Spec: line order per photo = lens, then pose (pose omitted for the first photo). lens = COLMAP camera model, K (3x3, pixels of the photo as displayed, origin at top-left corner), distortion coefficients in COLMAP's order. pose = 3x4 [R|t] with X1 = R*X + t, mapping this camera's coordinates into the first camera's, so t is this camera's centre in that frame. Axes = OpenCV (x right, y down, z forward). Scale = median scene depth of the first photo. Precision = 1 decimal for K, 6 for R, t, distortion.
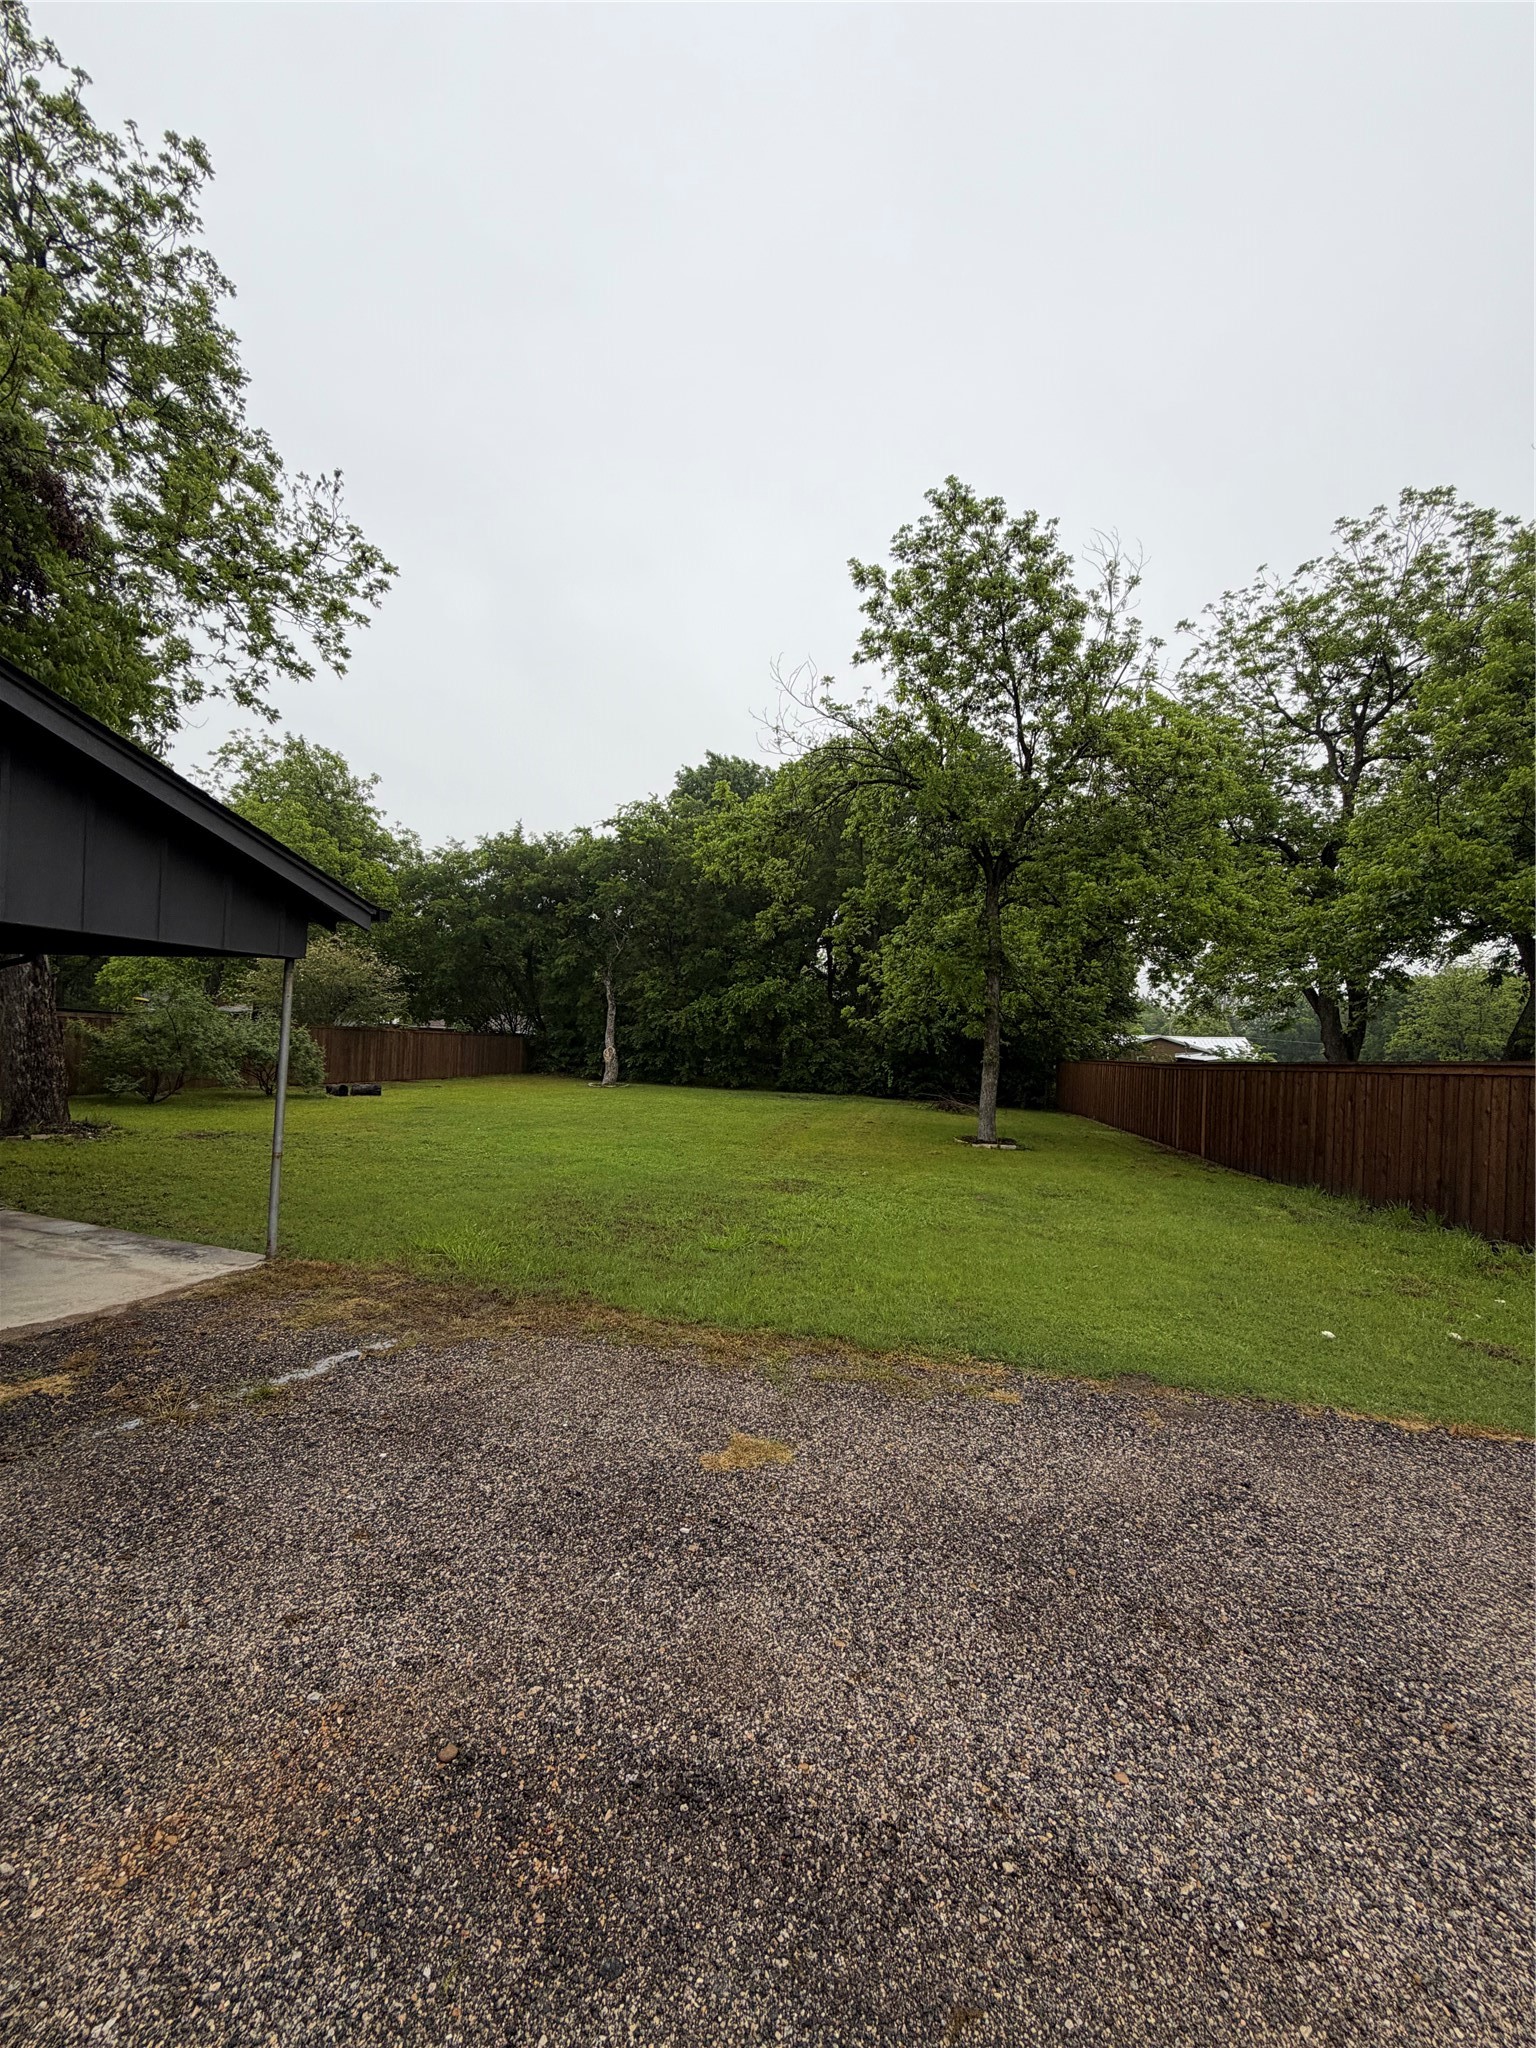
lens RADIAL K [[813.8, 0, 762.6], [0, 813.8, 1022.0], [0, 0, 1]] dist [-0.005659, 0.001040]
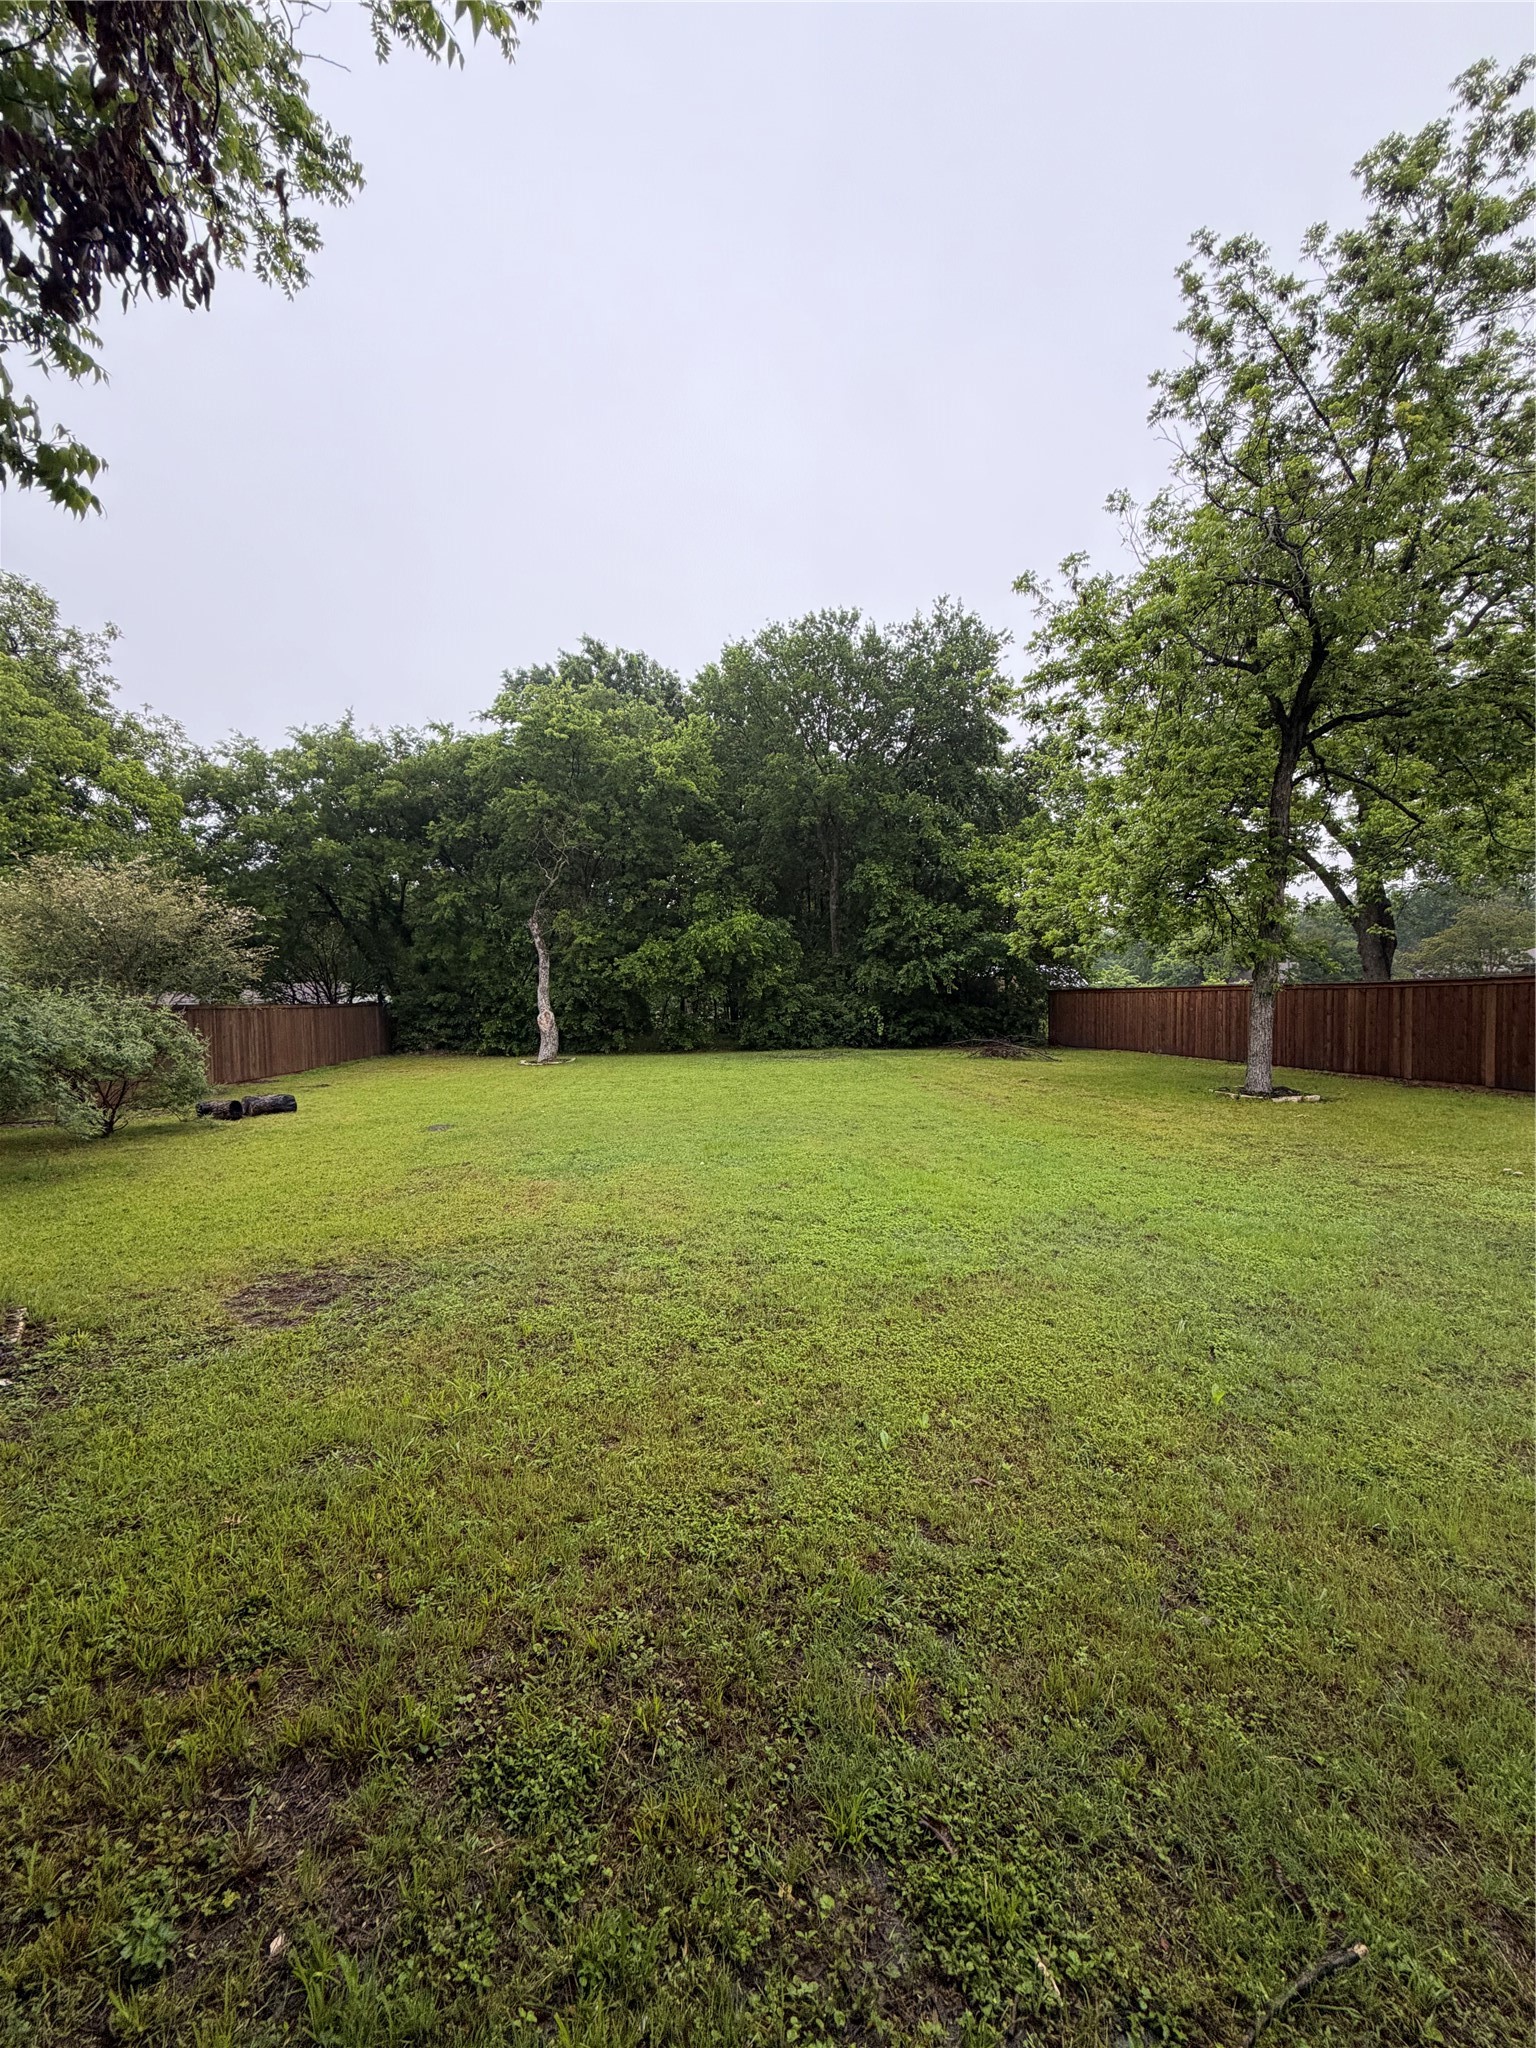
lens RADIAL K [[813.8, 0, 766.3], [0, 813.8, 1025.0], [0, 0, 1]] dist [-0.005659, 0.001040]
pose [[0.949798, -0.072206, 0.304417, -0.217307], [0.052197, 0.995938, 0.073373, -0.000678], [-0.308478, -0.053800, 0.949709, 0.212791]]
